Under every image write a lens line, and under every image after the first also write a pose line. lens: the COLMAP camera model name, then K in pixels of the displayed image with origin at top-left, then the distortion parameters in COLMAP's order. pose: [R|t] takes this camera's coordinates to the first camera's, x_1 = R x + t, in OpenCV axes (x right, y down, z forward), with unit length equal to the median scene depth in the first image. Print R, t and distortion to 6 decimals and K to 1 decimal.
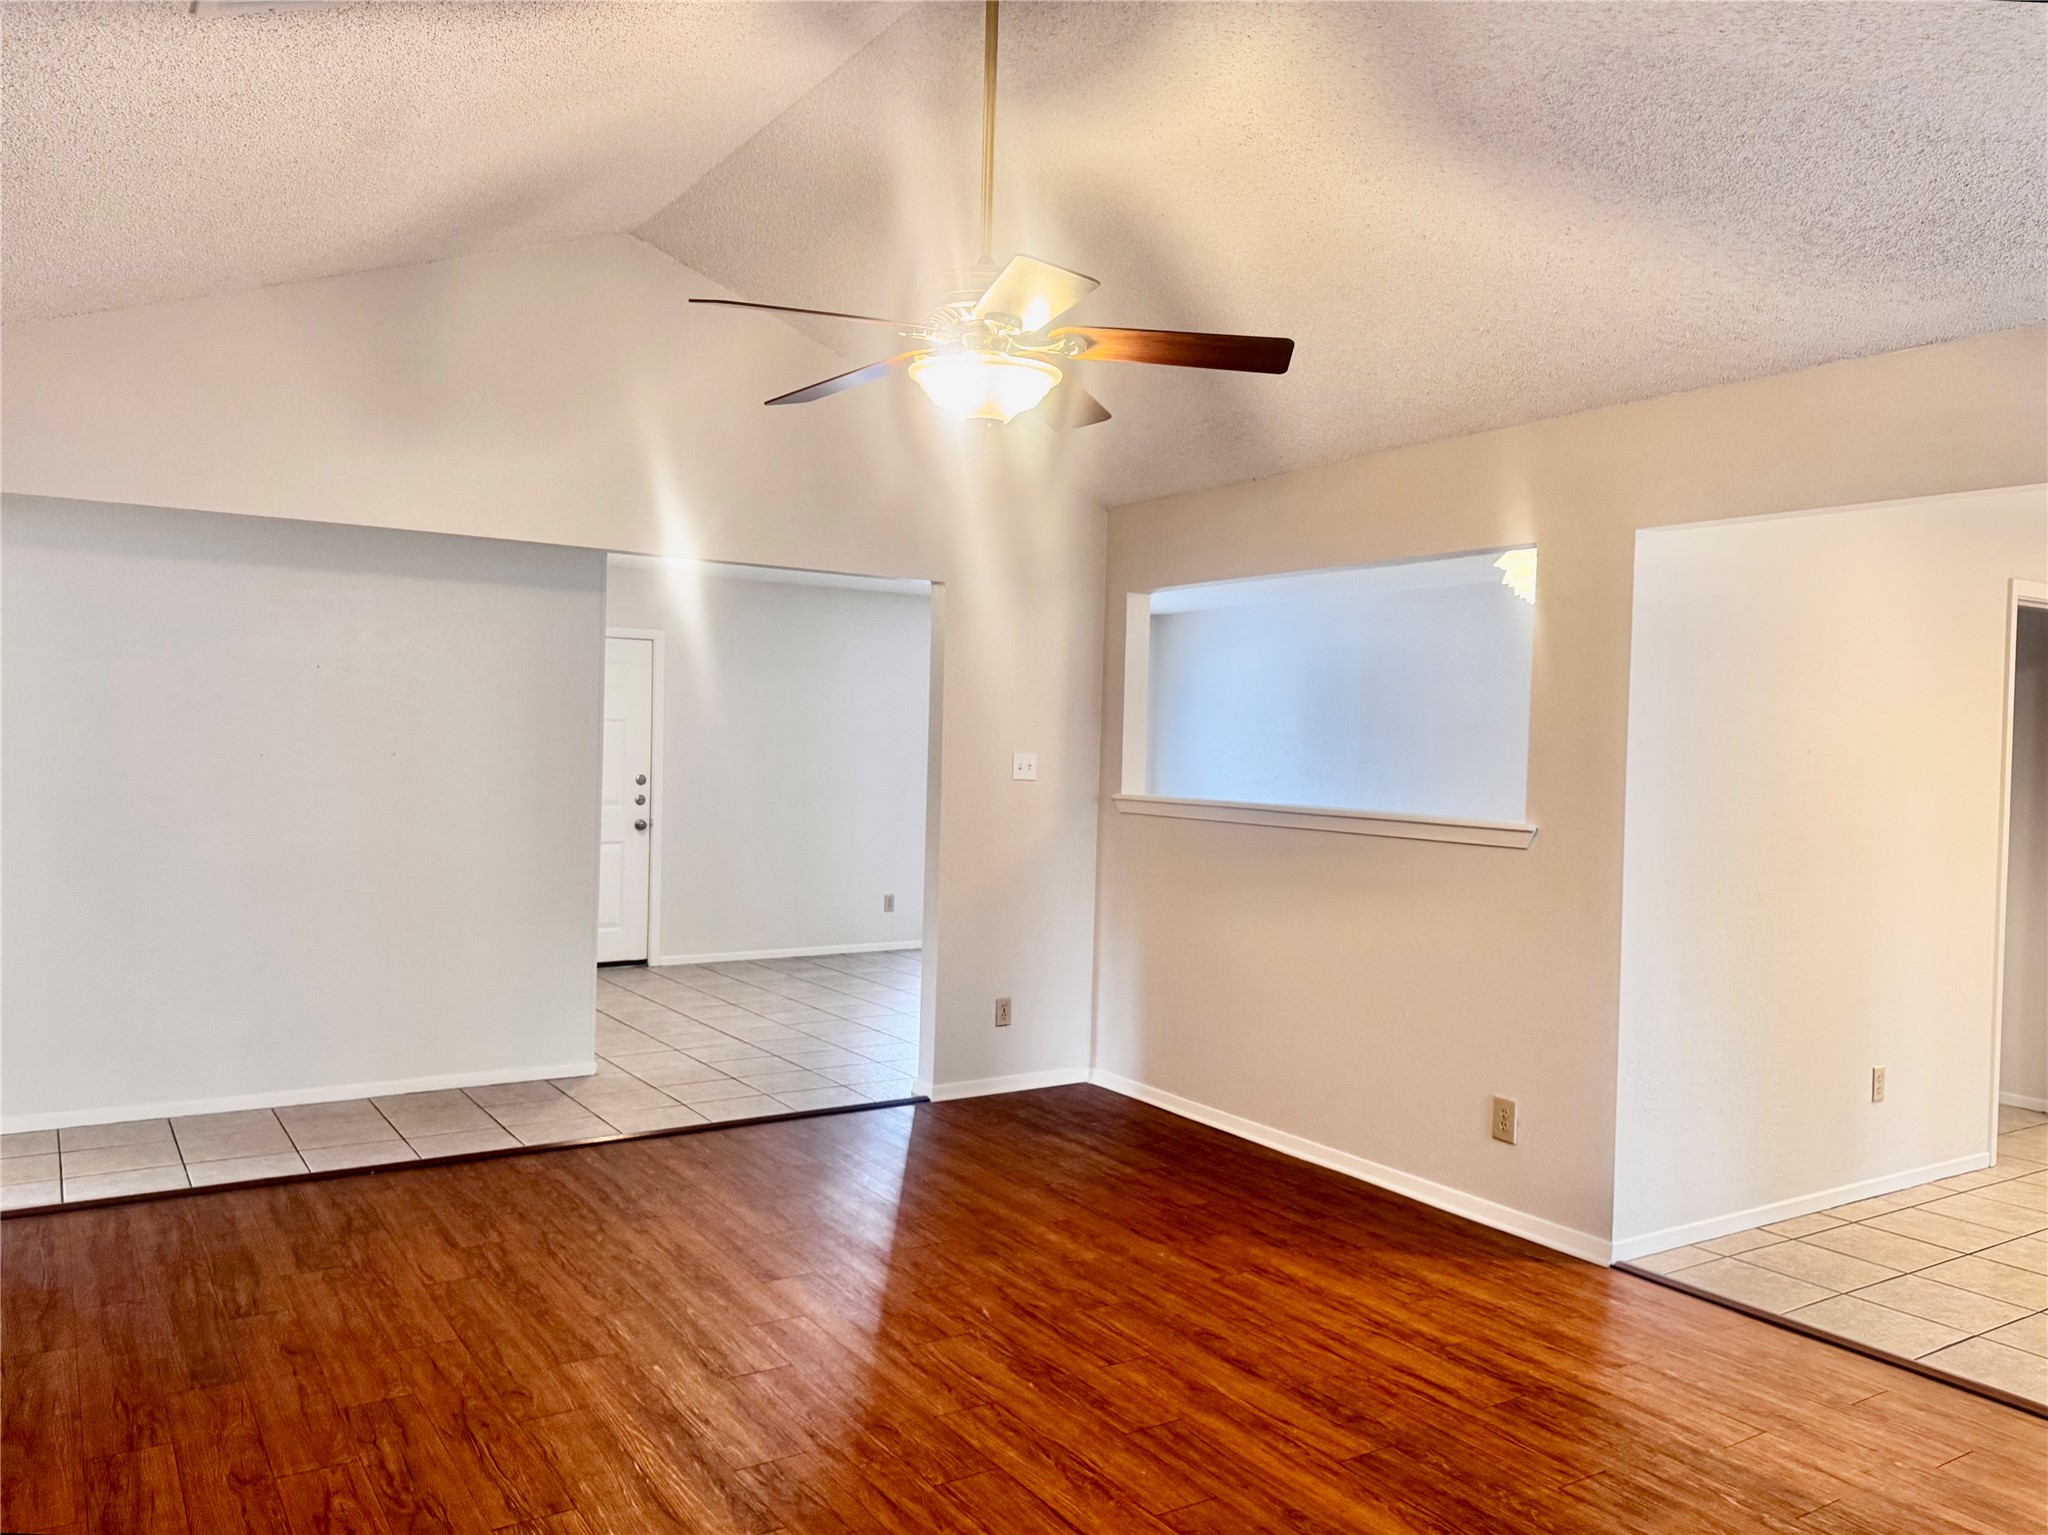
lens RADIAL K [[1500.0, 0, 1024.0], [0, 1500.0, 767.5], [0, 0, 1]] dist [0.028516, -0.007029]
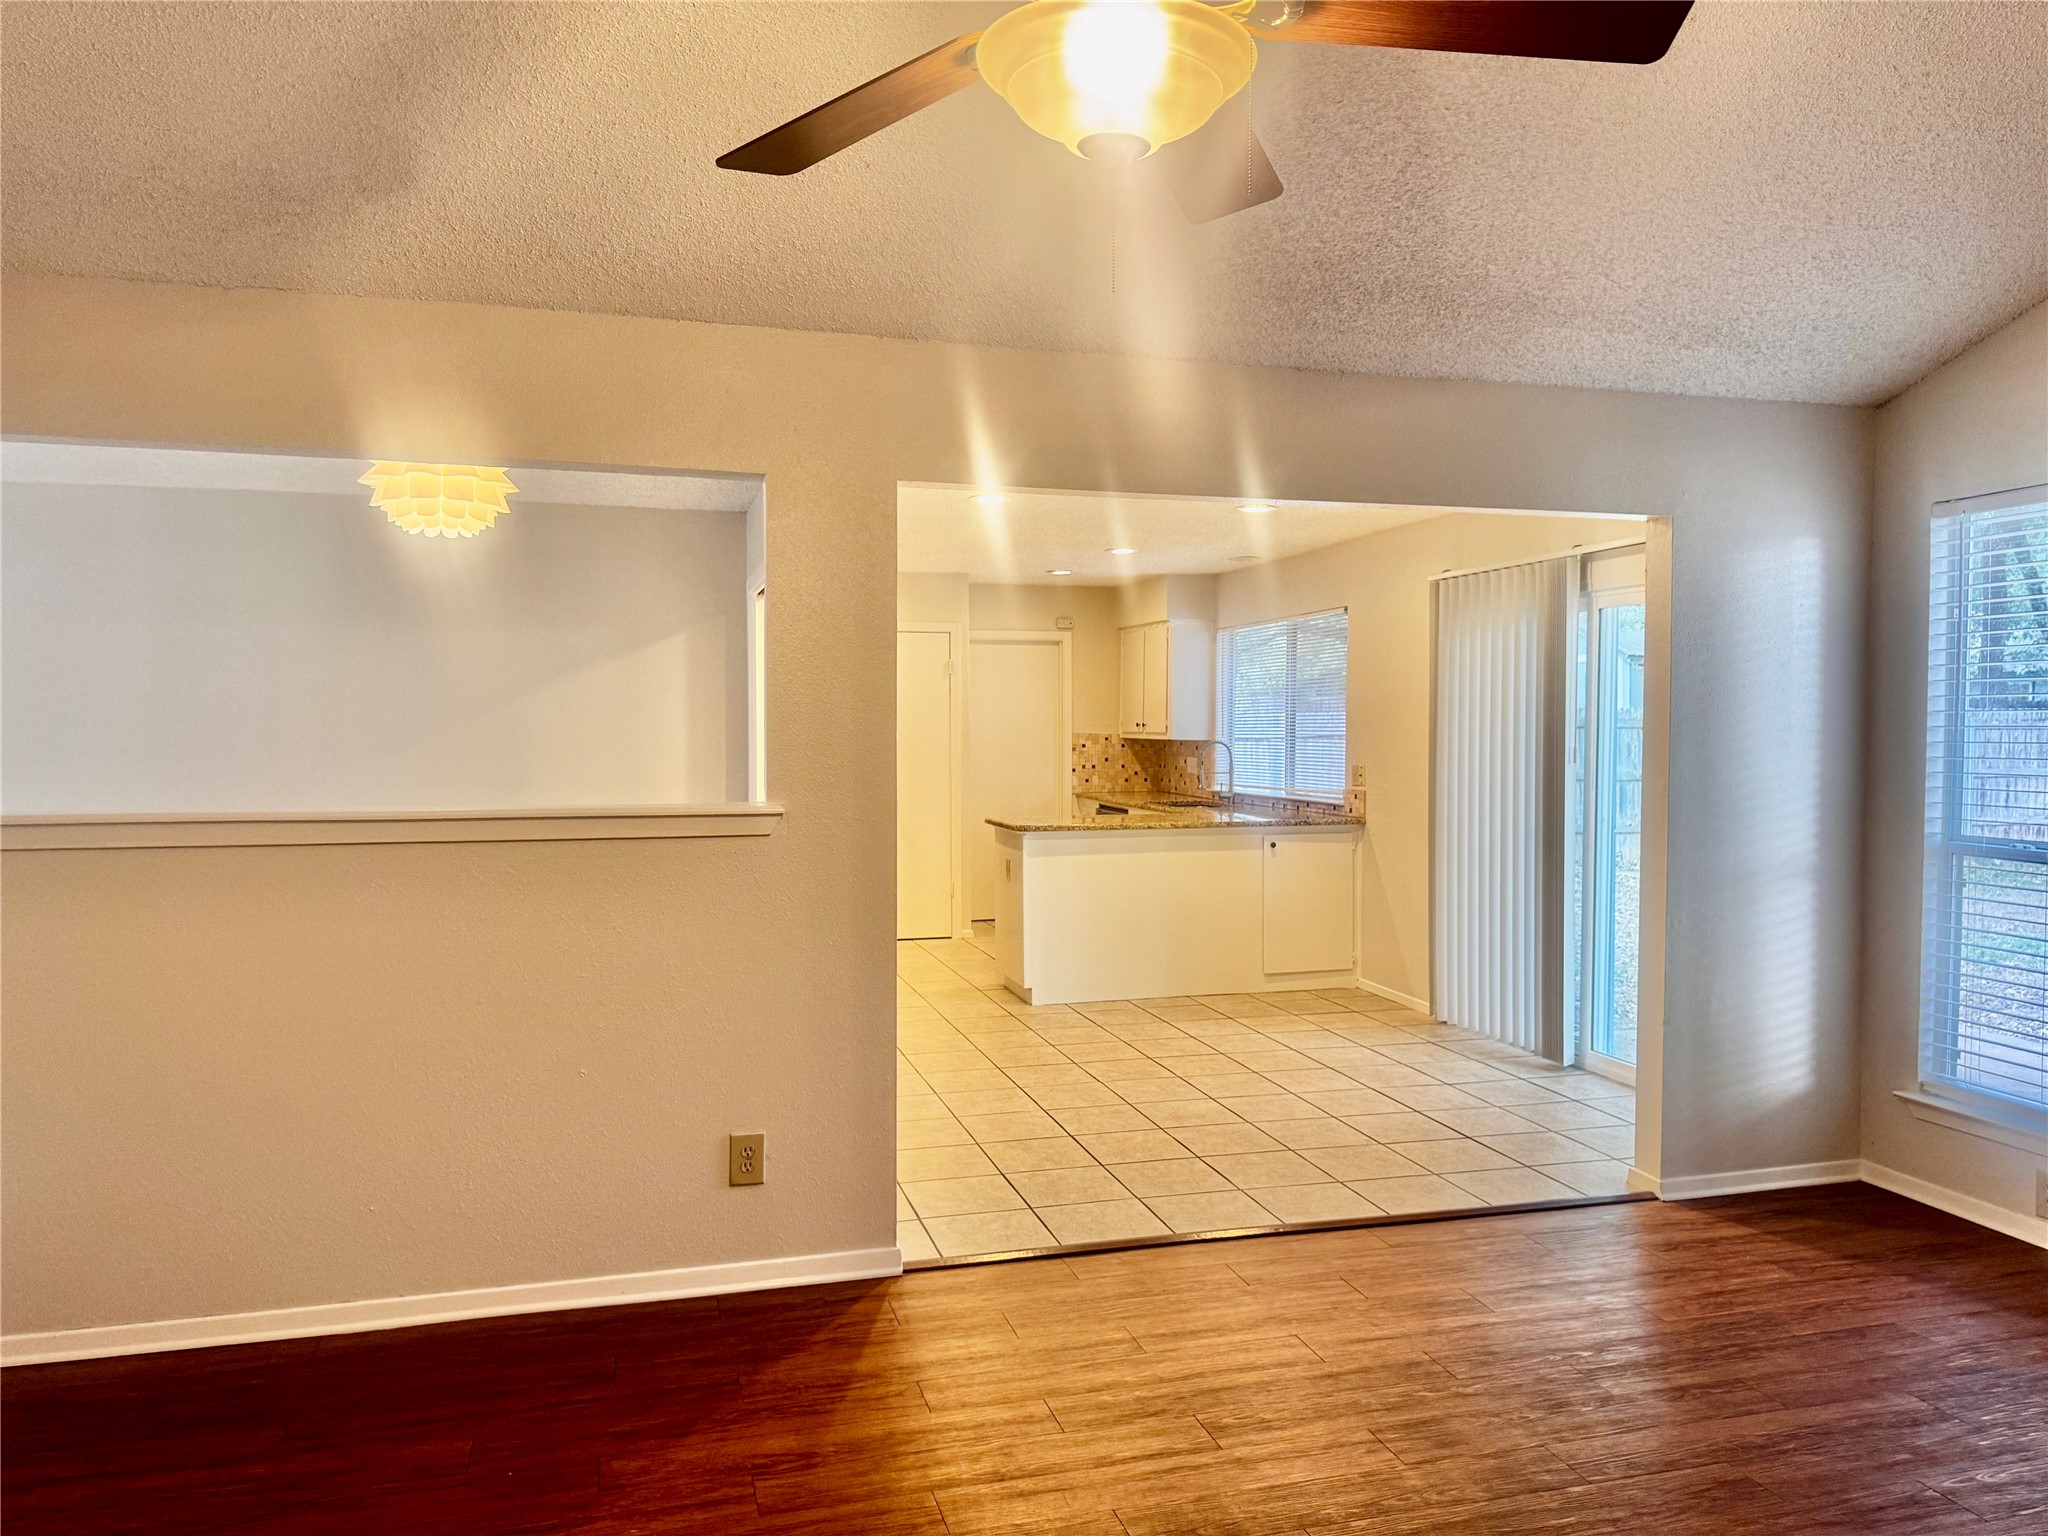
lens RADIAL K [[1500.0, 0, 1024.0], [0, 1500.0, 768.0], [0, 0, 1]] dist [0.028516, -0.007029]
pose [[0.297973, -0.065839, 0.952301, -0.454902], [0.016660, 0.997825, 0.063774, -0.035133], [-0.954429, -0.003138, 0.298421, 0.671837]]
